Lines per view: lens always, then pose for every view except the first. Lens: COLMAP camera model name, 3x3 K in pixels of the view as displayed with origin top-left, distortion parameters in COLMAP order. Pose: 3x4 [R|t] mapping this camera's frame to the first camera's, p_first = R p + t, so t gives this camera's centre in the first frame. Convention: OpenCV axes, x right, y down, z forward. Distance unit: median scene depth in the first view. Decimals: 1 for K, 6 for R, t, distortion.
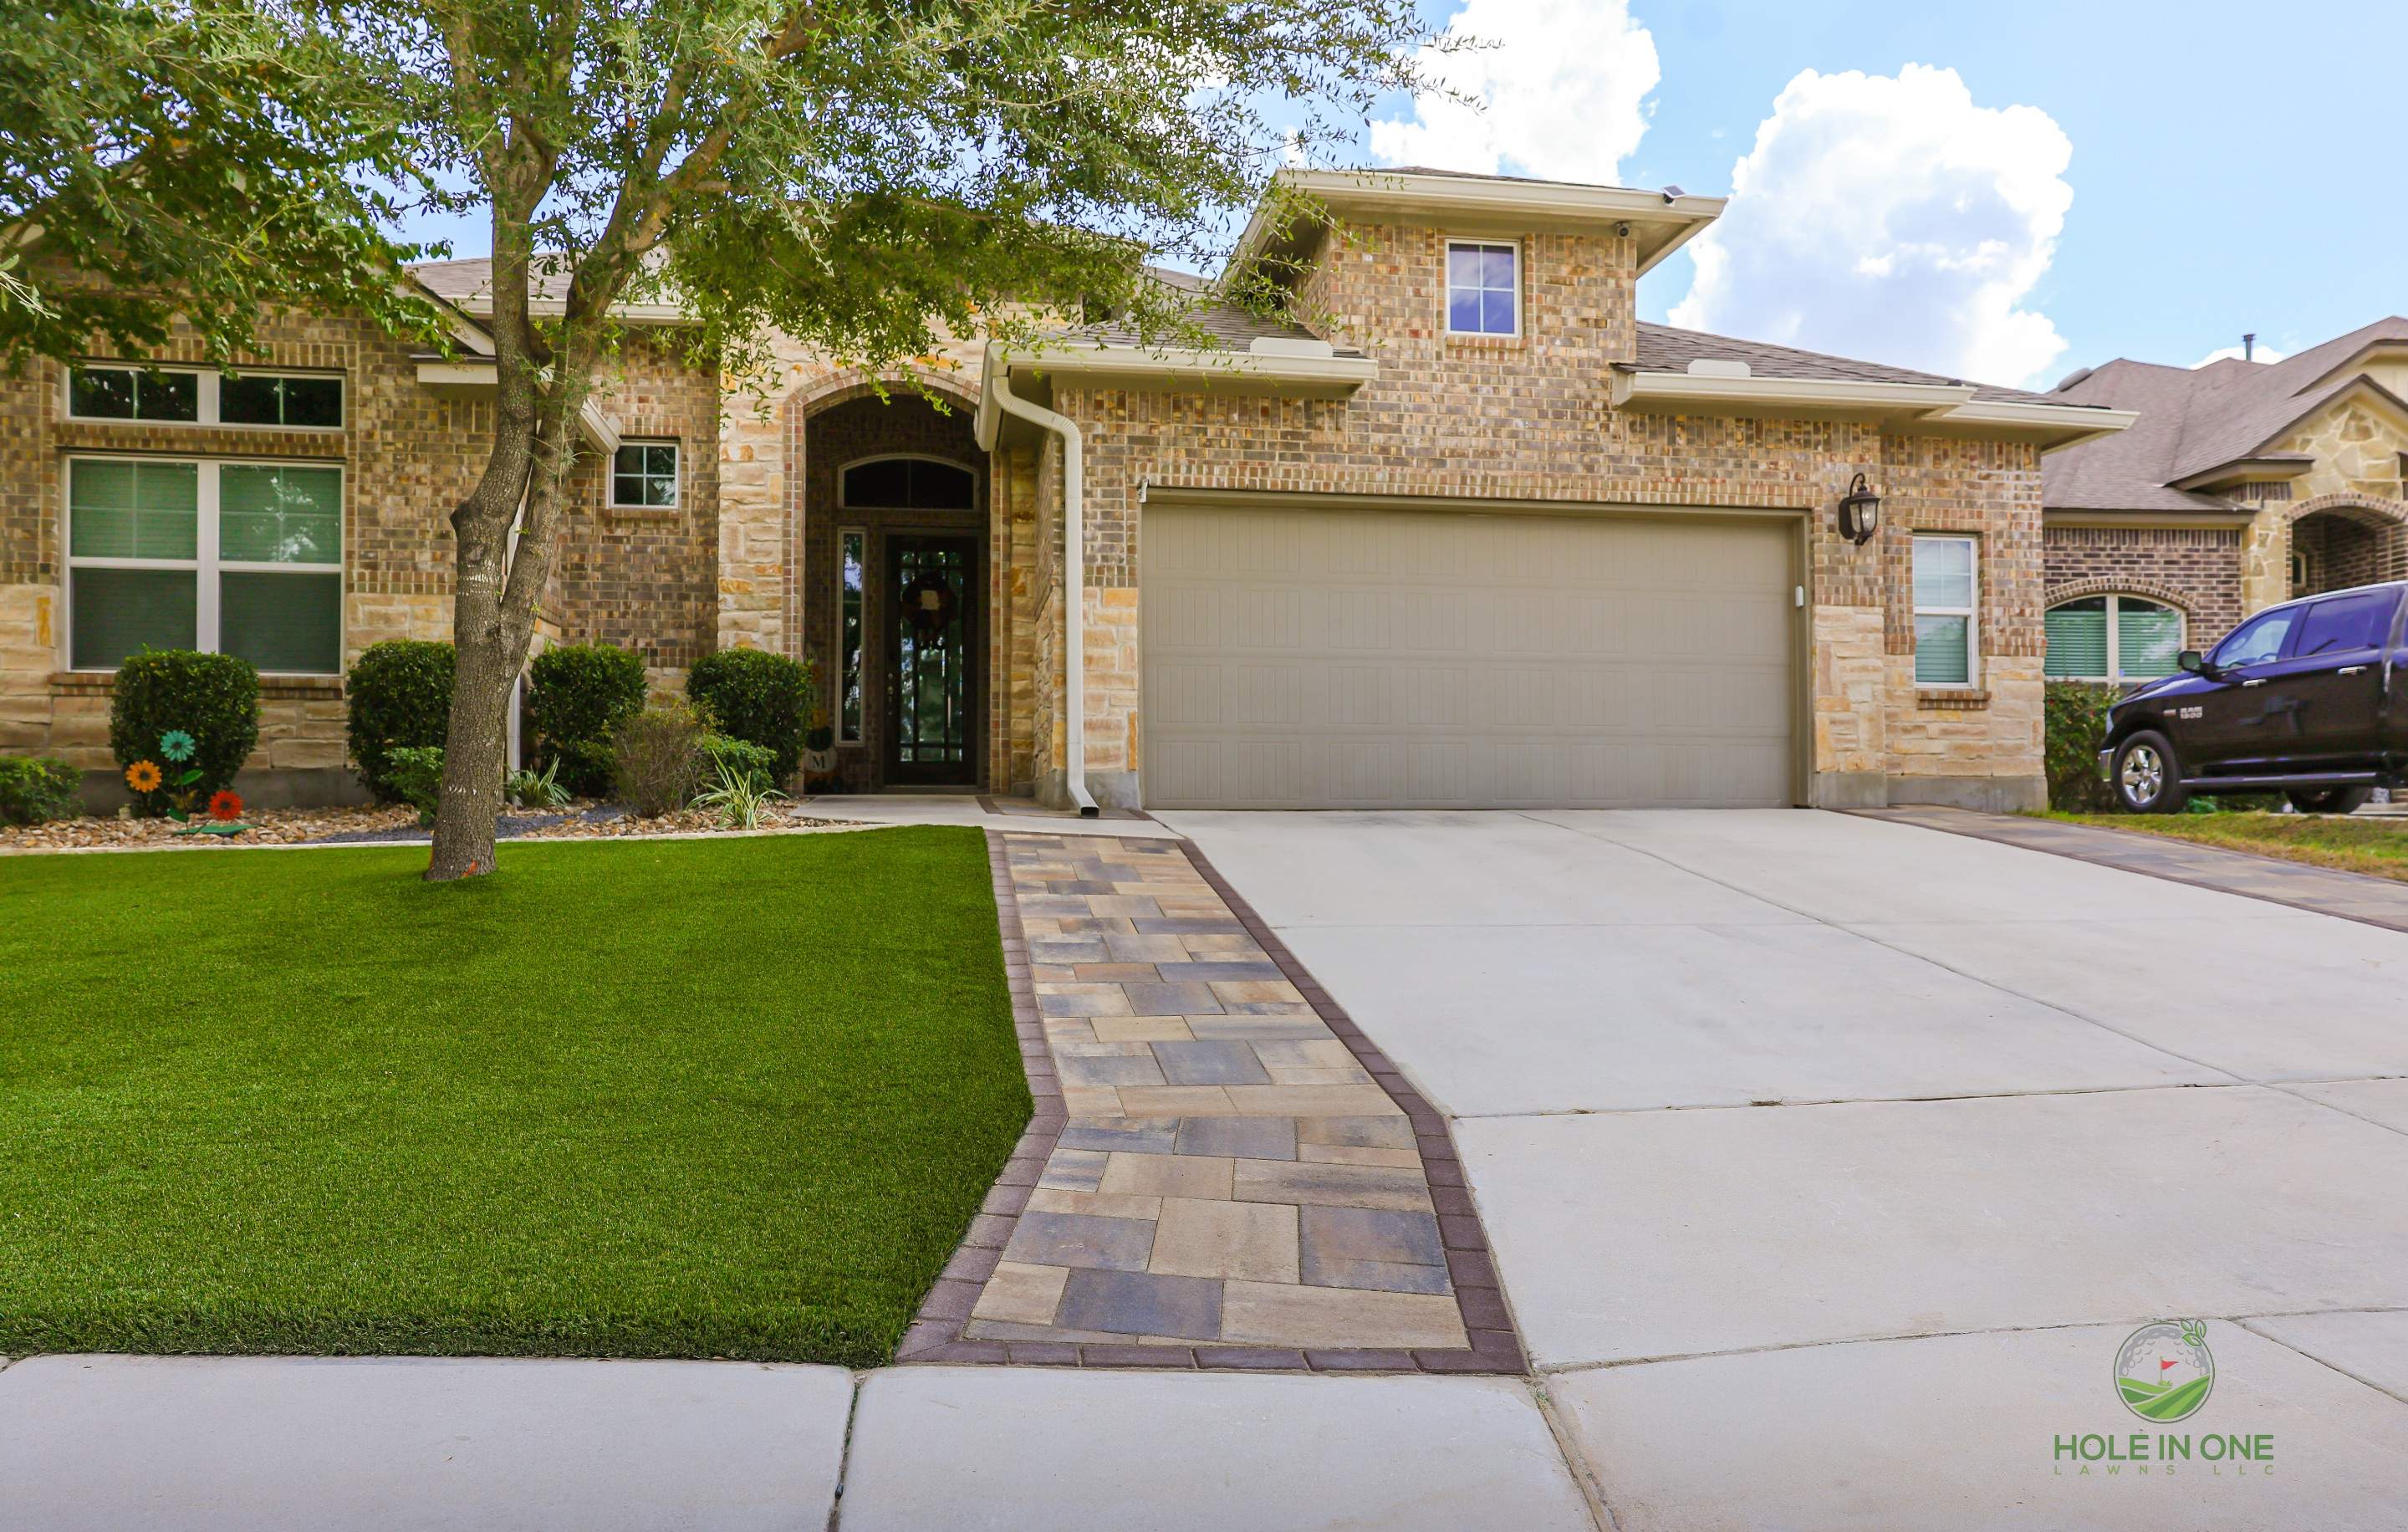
lens RADIAL K [[1652.1, 0, 1197.2], [0, 1652.1, 803.8], [0, 0, 1]] dist [-0.075090, 0.095962]
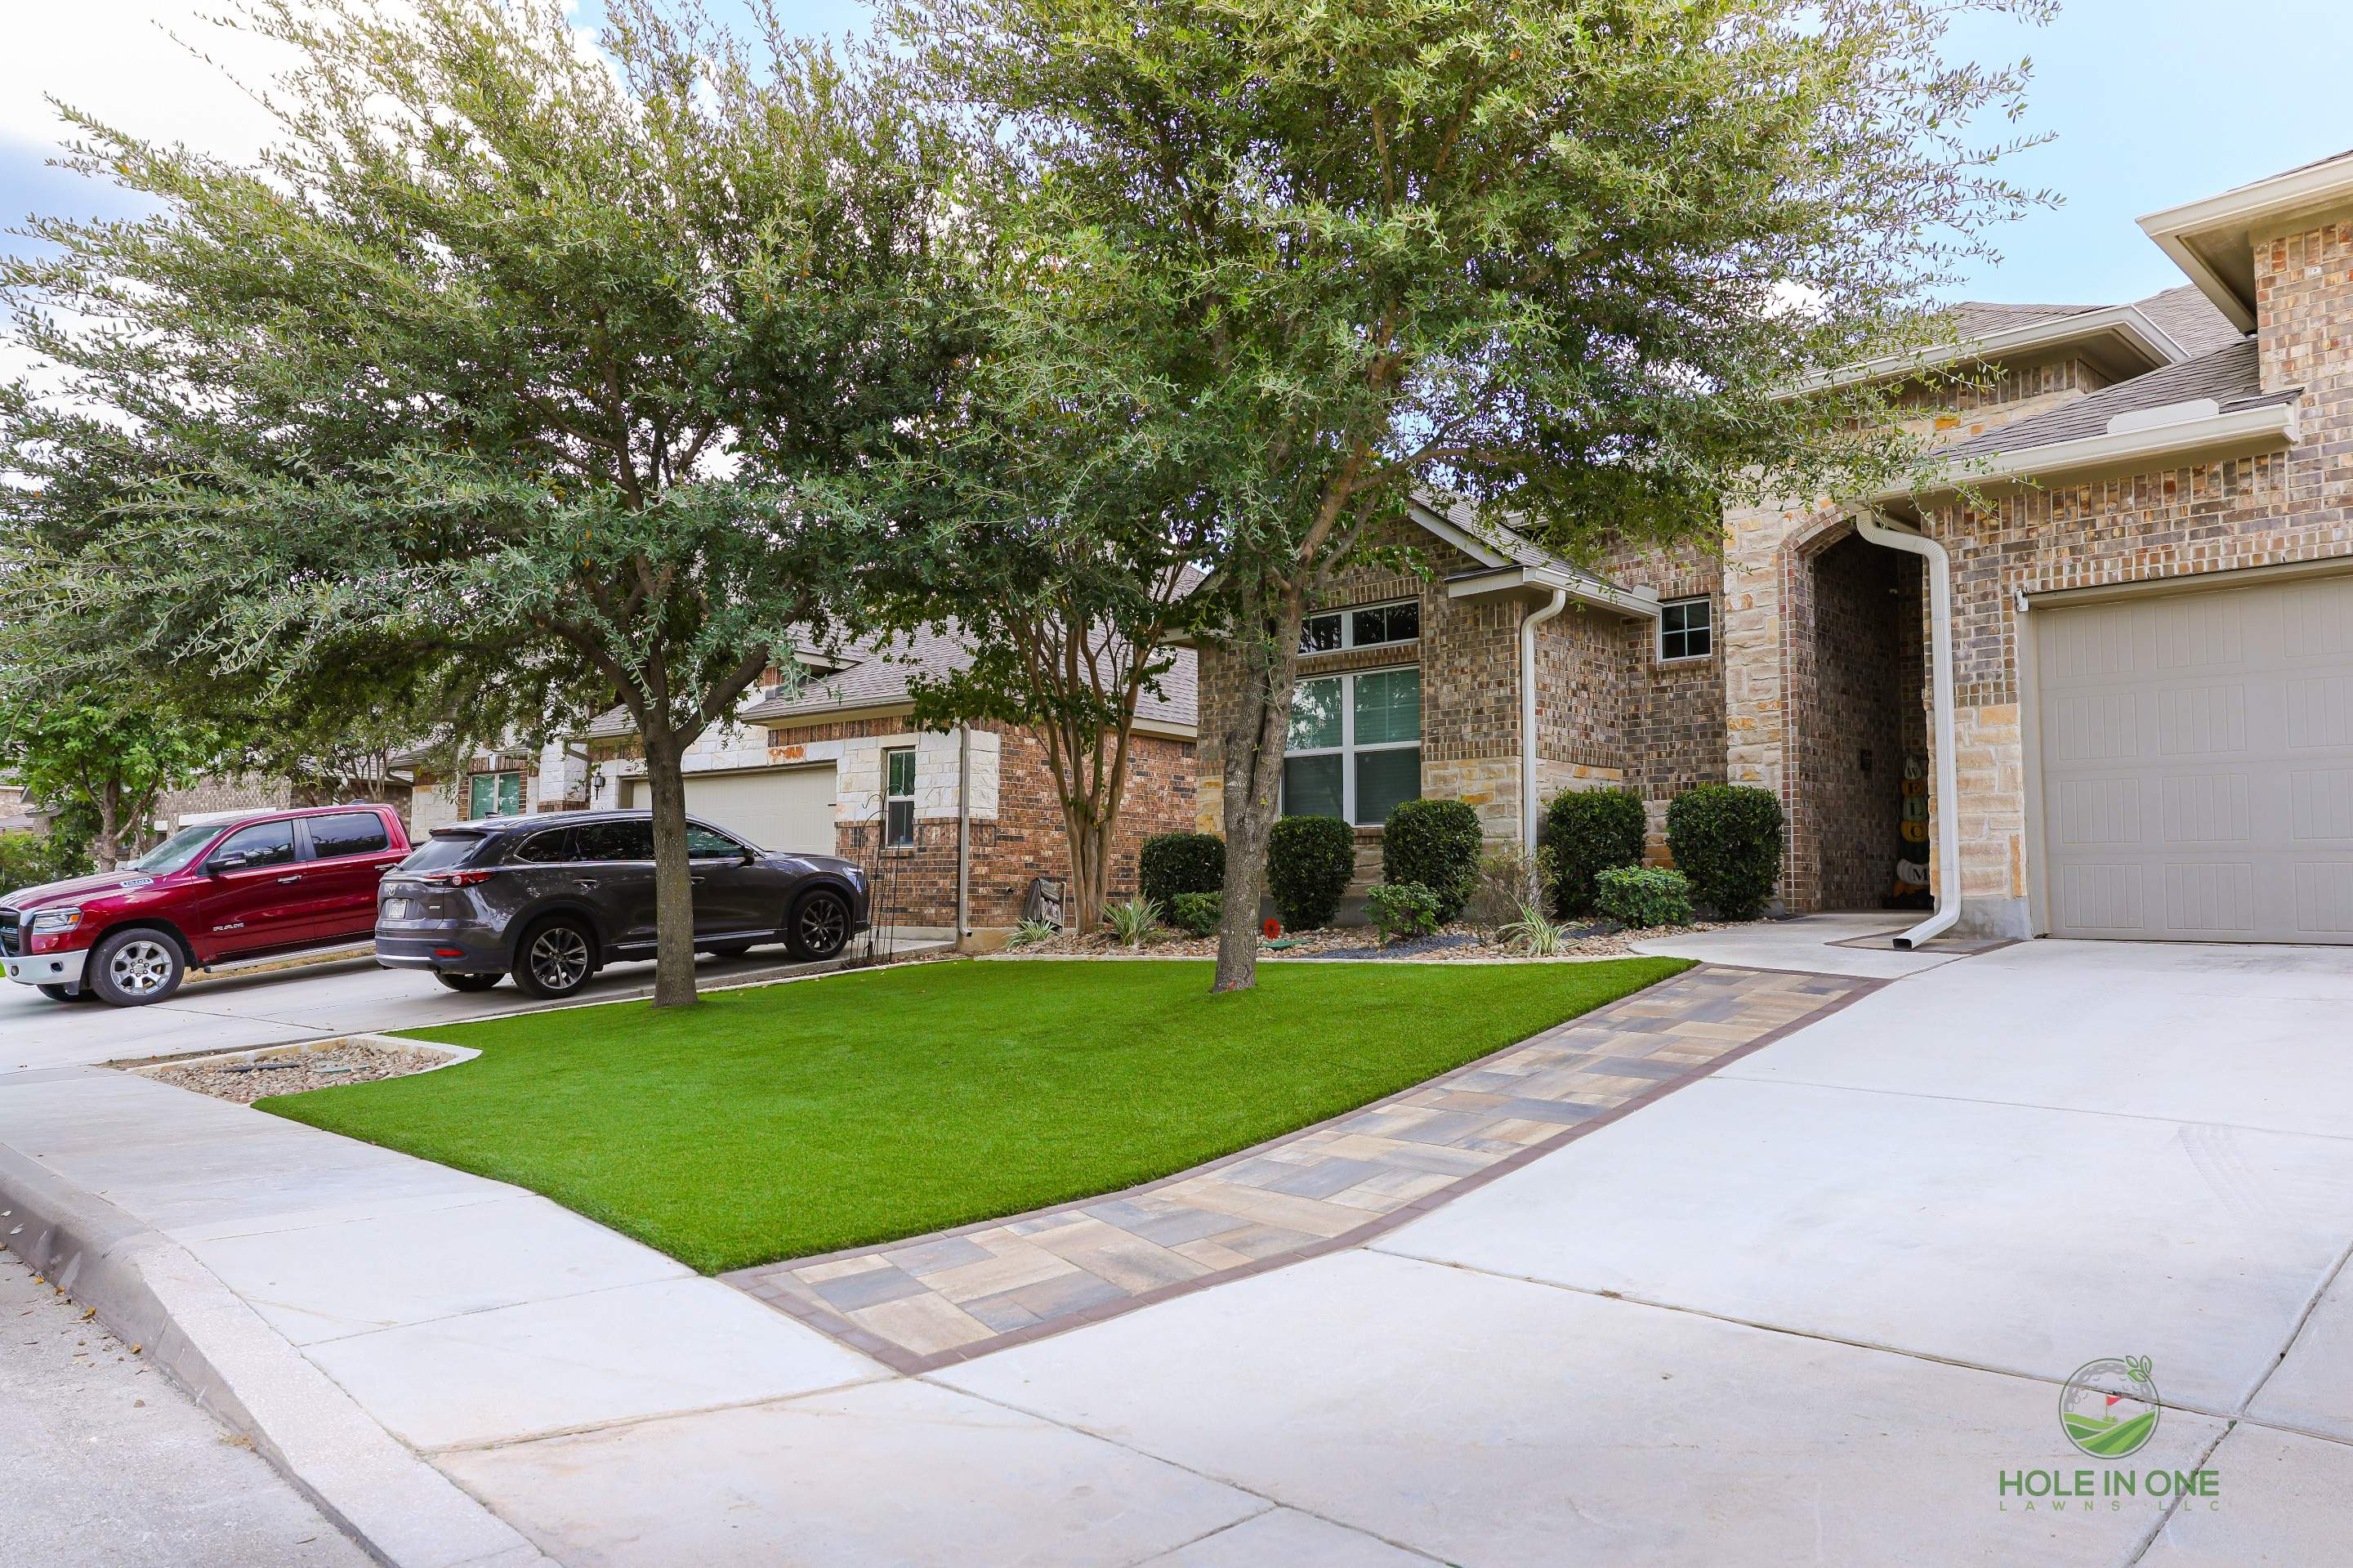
lens RADIAL K [[1605.3, 0, 1168.5], [0, 1605.3, 781.9], [0, 0, 1]] dist [-0.081917, 0.102094]
pose [[0.577224, -0.056322, -0.814641, 0.399456], [0.004833, 0.997837, -0.065562, -0.027706], [0.816572, 0.033907, 0.576247, 0.079984]]
